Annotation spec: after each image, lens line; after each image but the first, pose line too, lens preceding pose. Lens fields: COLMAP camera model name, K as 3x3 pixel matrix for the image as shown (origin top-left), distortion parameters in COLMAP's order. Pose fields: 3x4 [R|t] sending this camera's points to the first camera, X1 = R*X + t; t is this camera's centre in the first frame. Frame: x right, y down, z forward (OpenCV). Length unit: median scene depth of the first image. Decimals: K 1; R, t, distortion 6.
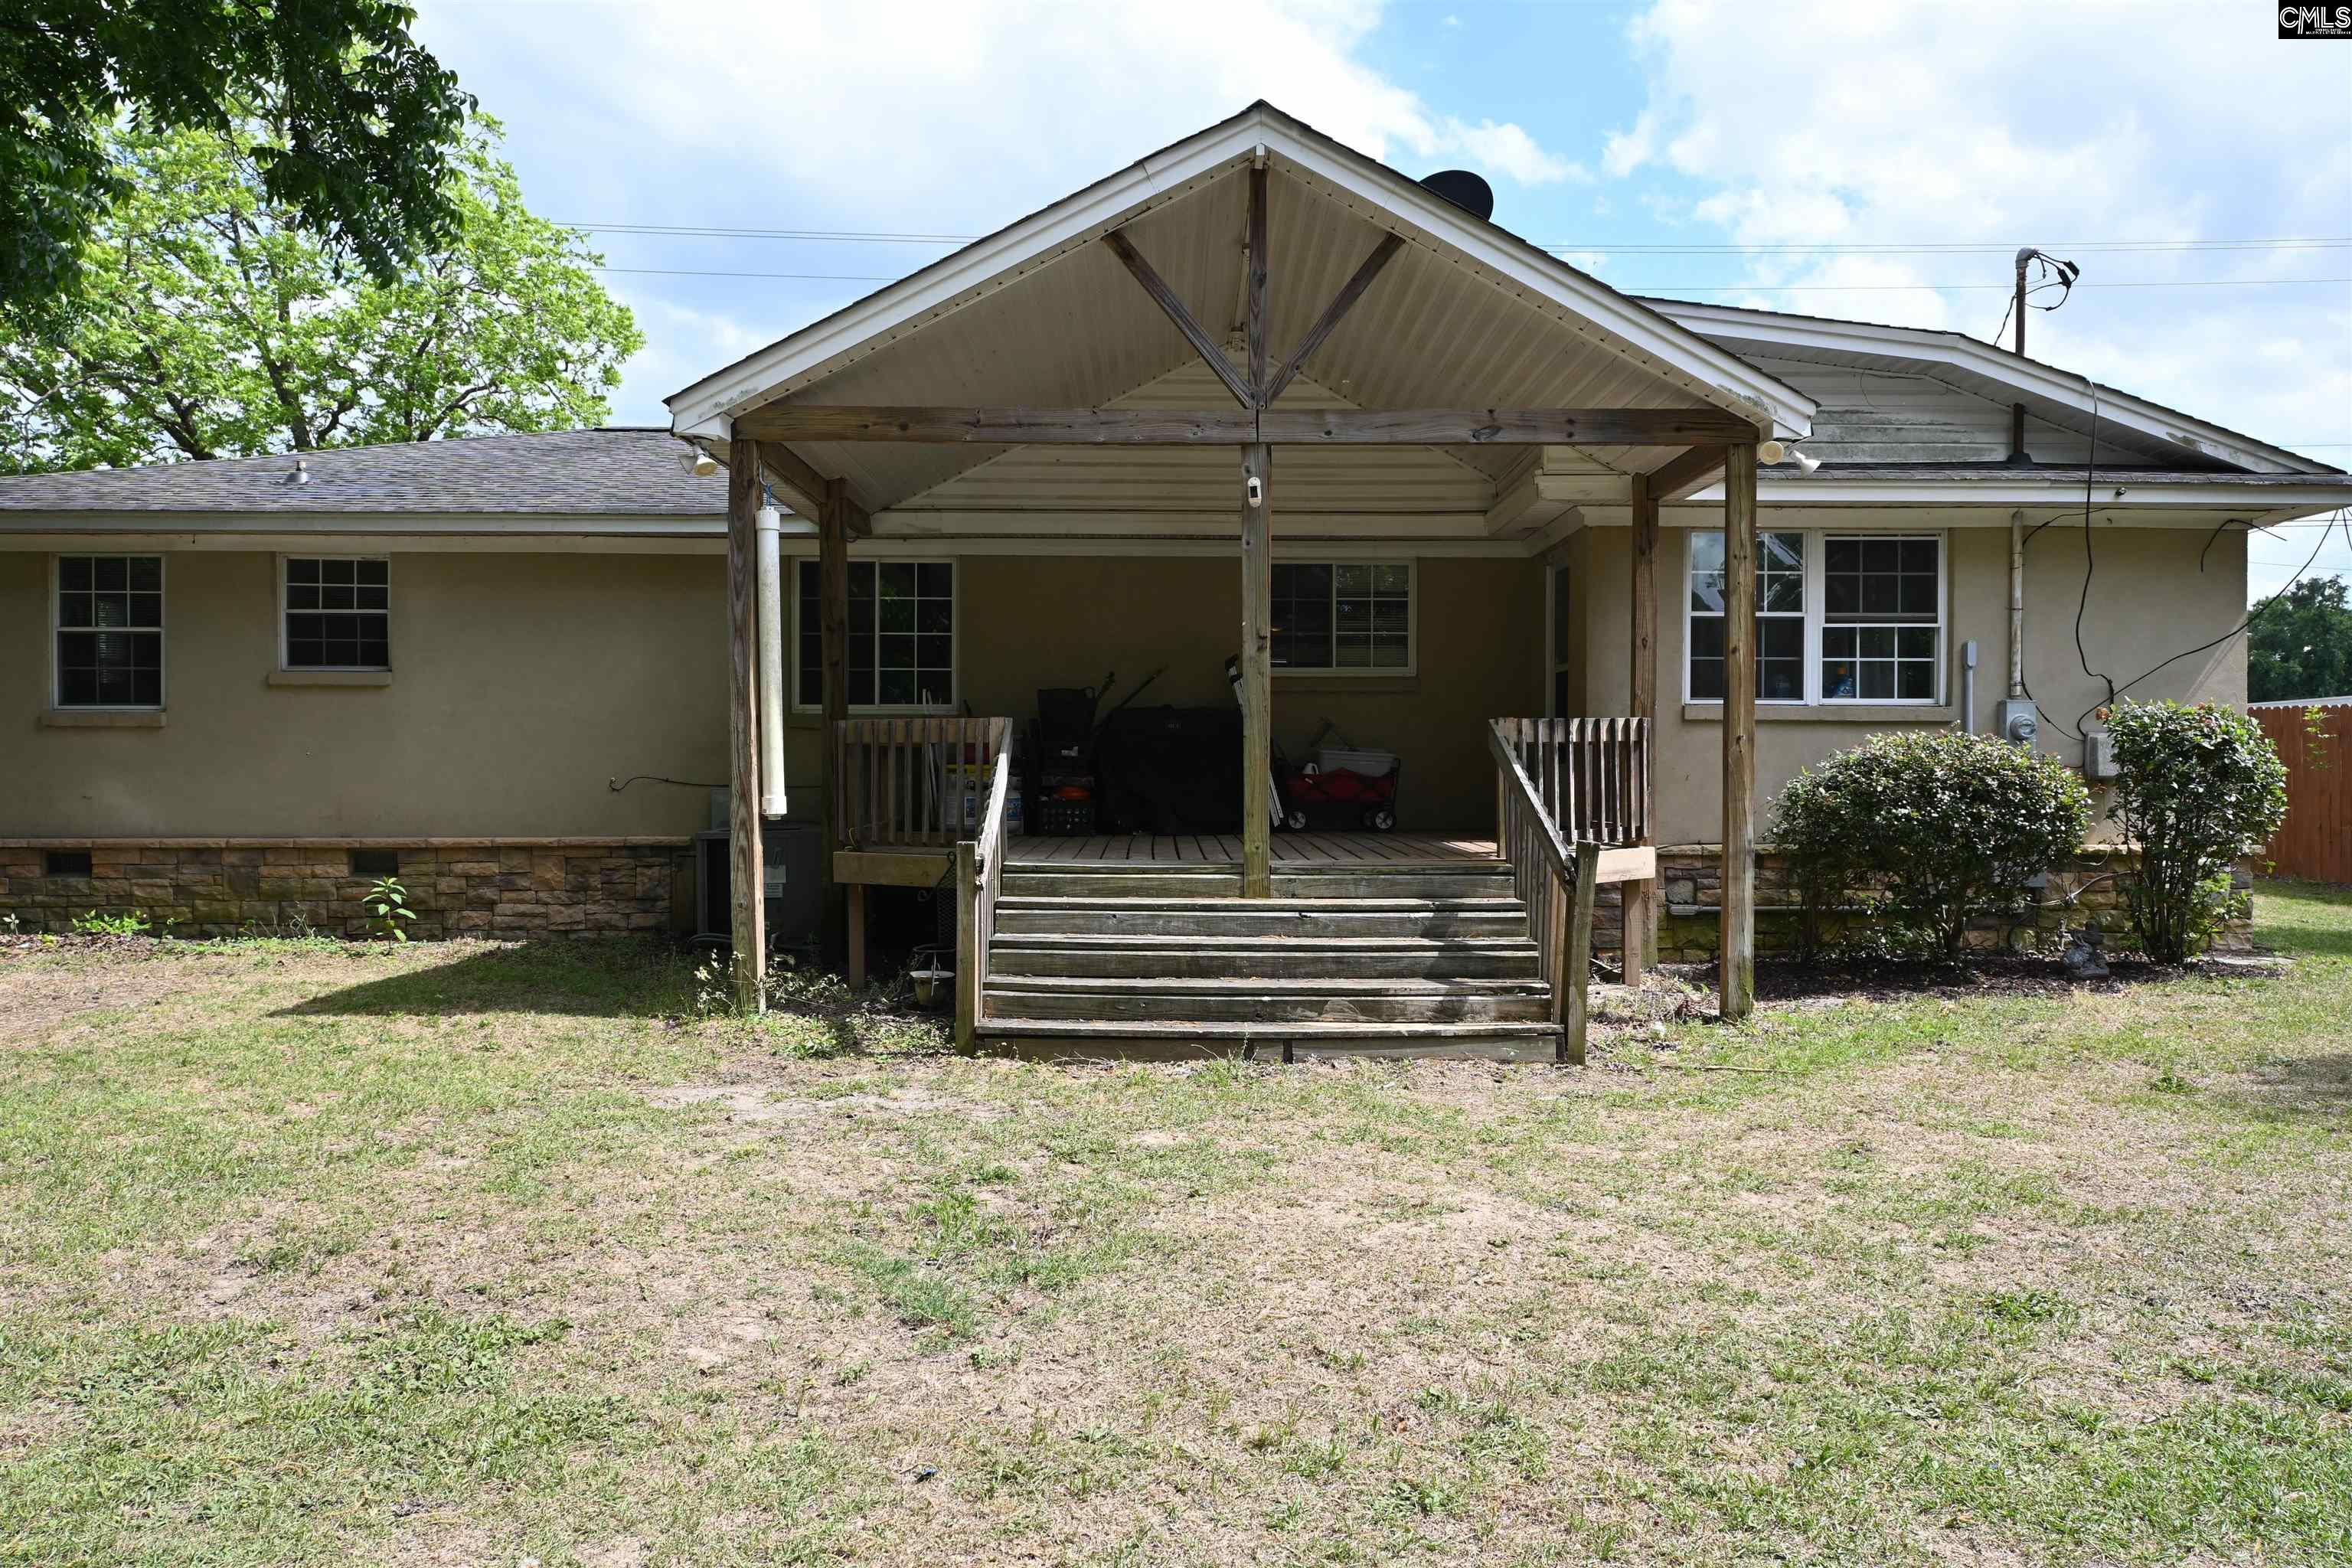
lens RADIAL K [[1610.3, 0, 1176.0], [0, 1610.3, 784.0], [0, 0, 1]] dist [-0.002627, 0.000287]
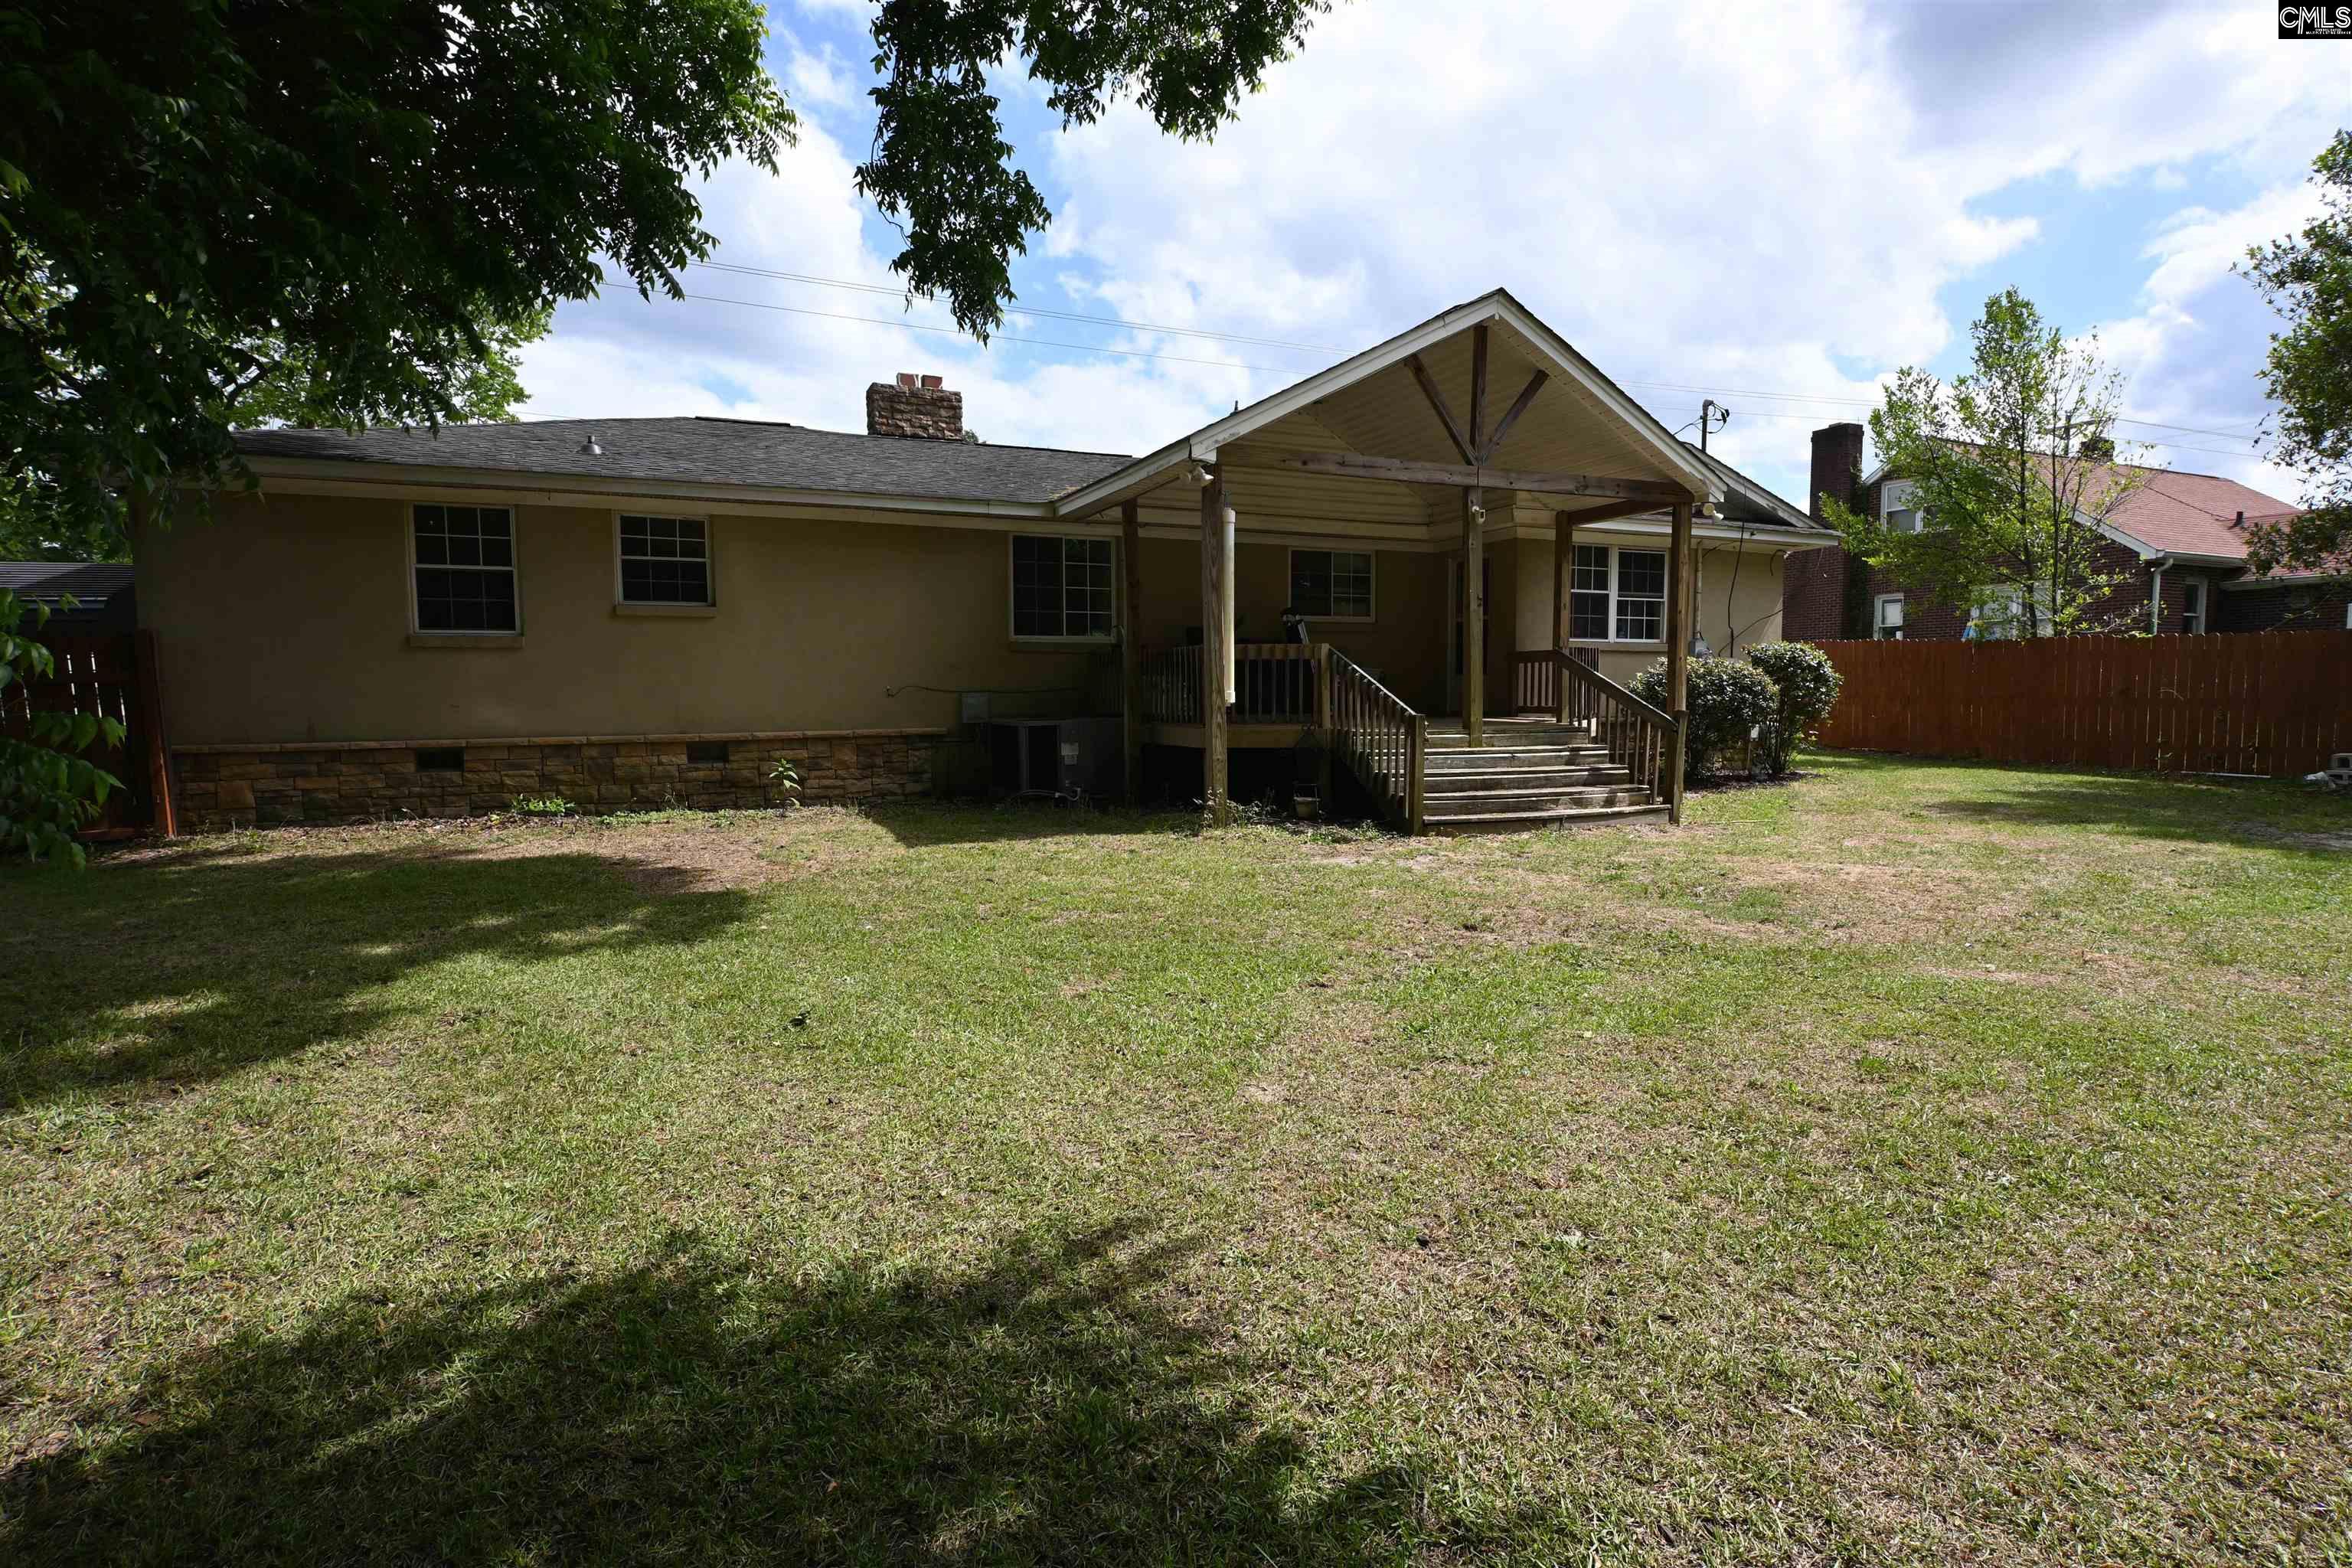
lens RADIAL K [[1191.6, 0, 1179.0], [0, 1191.6, 792.1], [0, 0, 1]] dist [-0.004831, 0.000108]
pose [[0.916067, -0.041103, 0.398913, -0.562855], [0.010629, 0.996873, 0.078308, 0.009329], [-0.400884, -0.067496, 0.913639, -0.053259]]
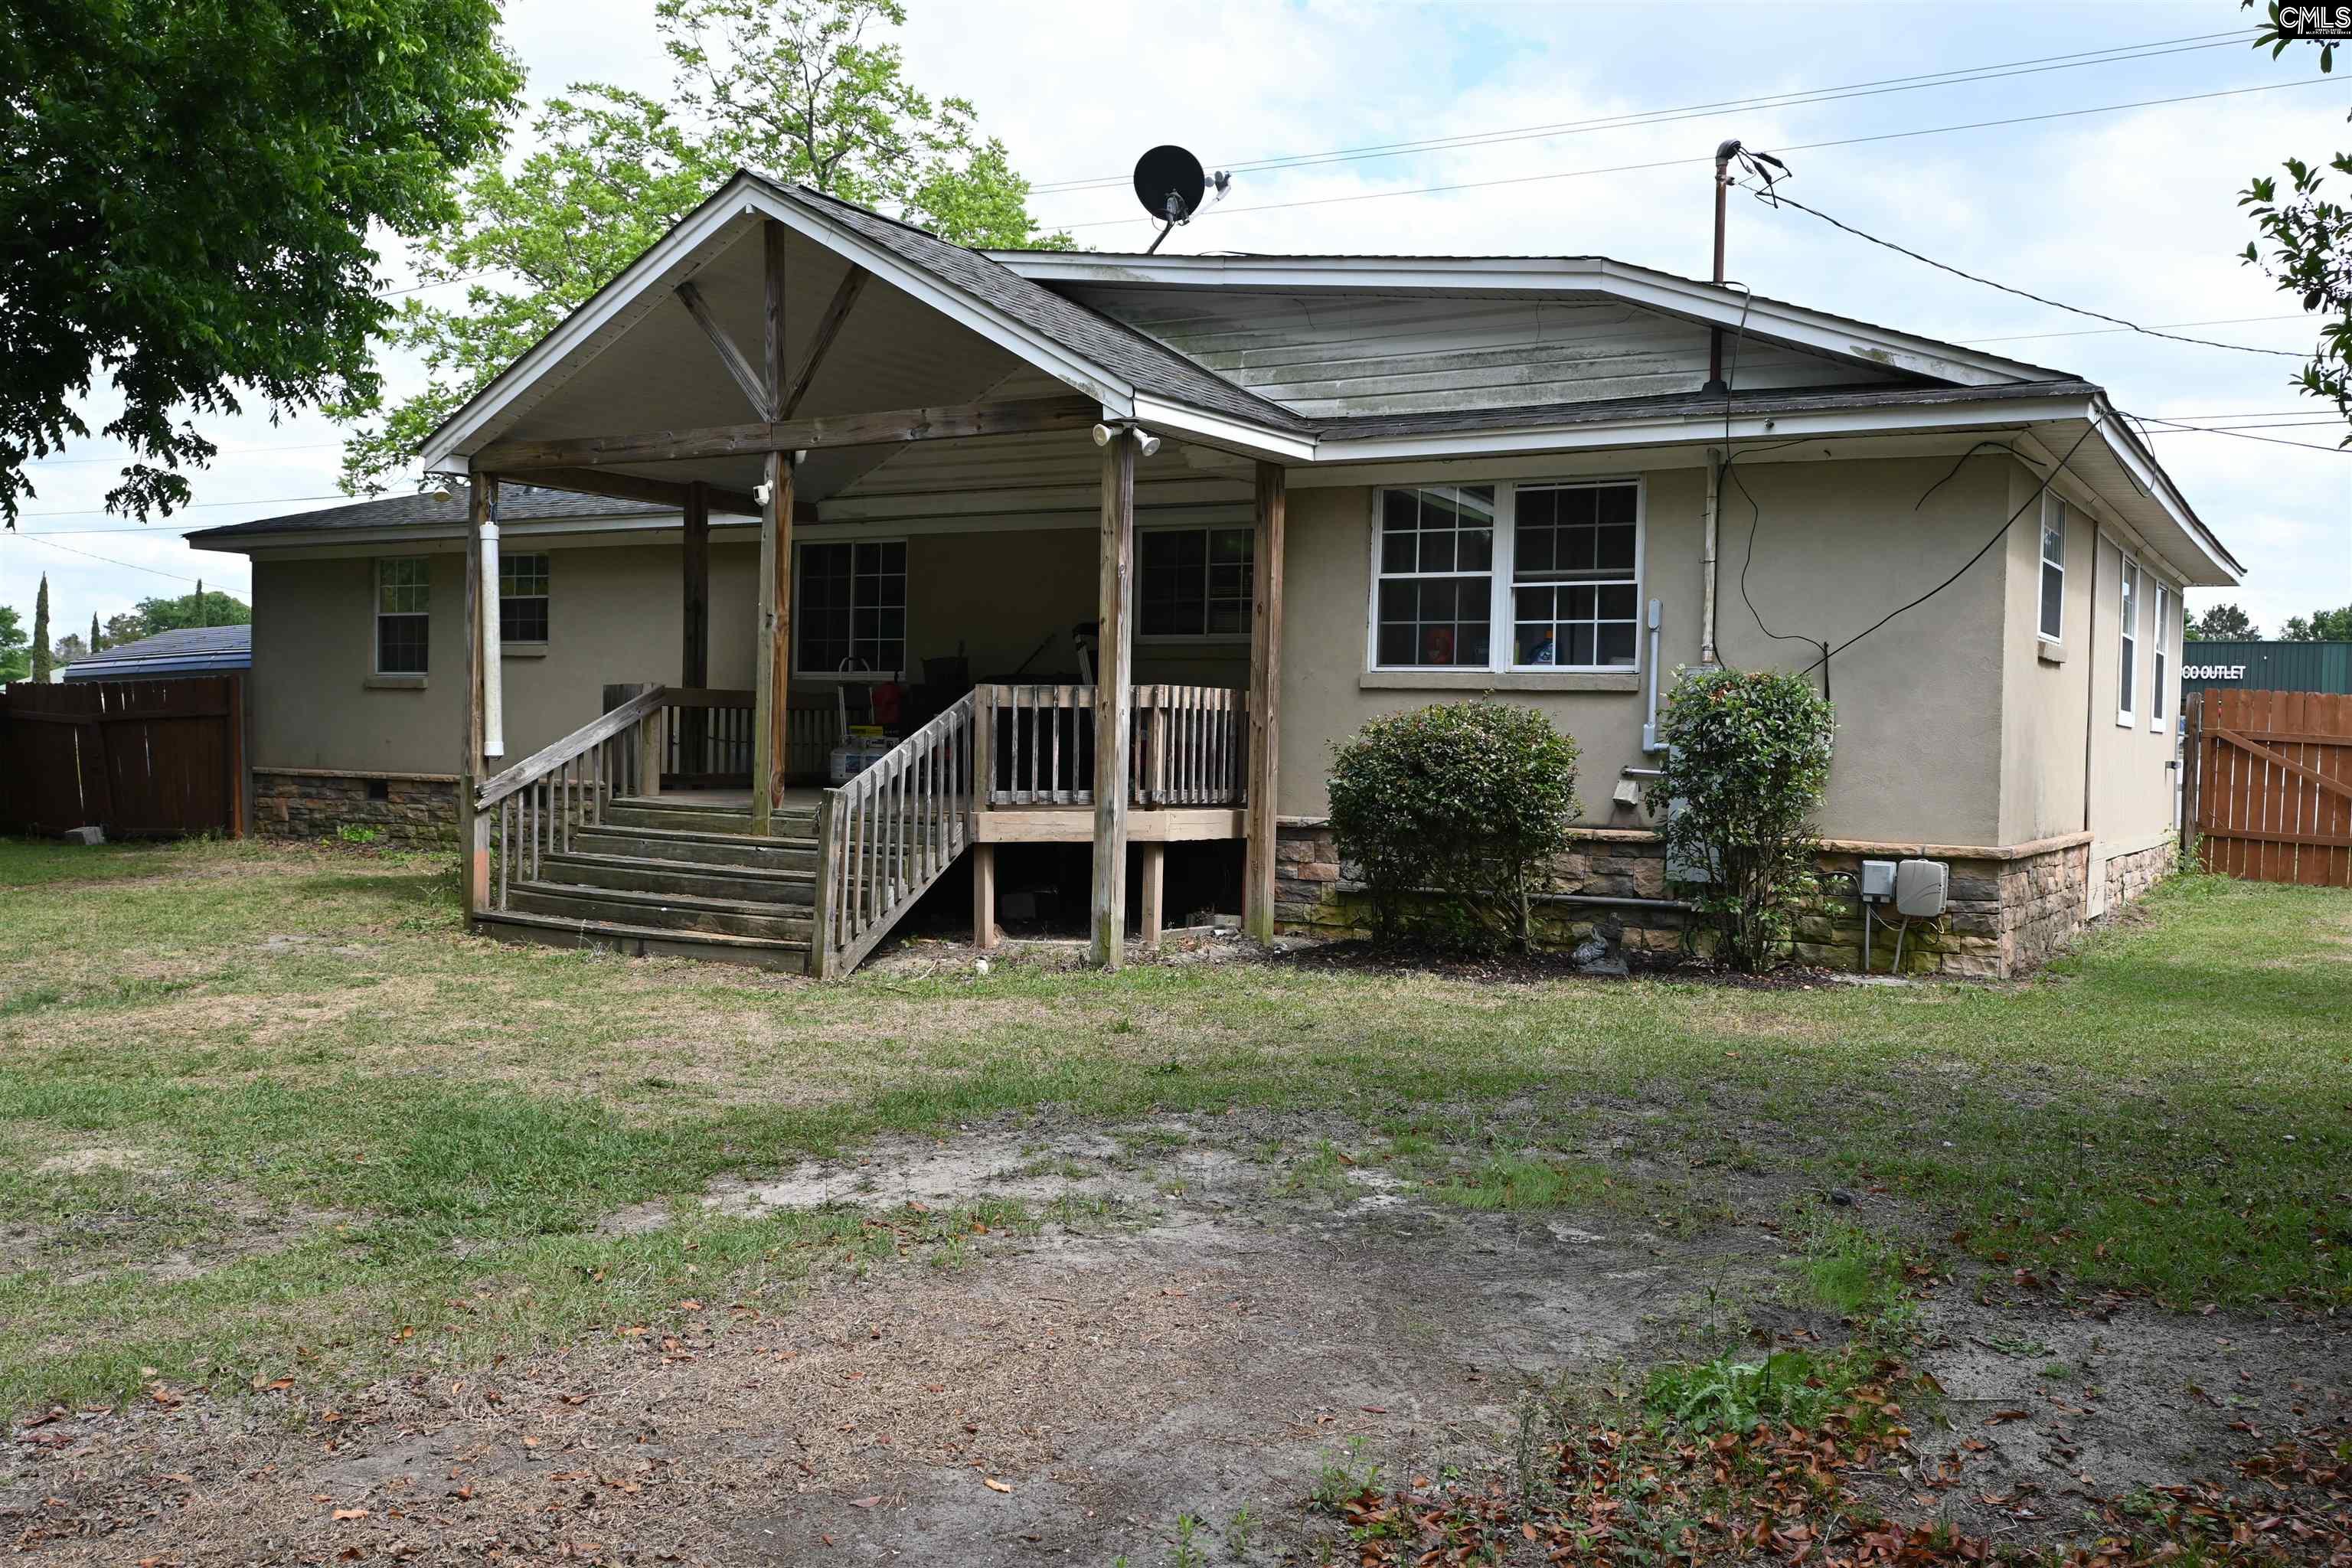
lens RADIAL K [[2062.6, 0, 1176.0], [0, 2062.6, 784.0], [0, 0, 1]] dist [-0.015232, 0.003044]
pose [[0.838770, 0.029872, -0.543665, 0.813266], [-0.026397, 0.999551, 0.014196, 0.002537], [0.543845, 0.002444, 0.839182, -0.078063]]
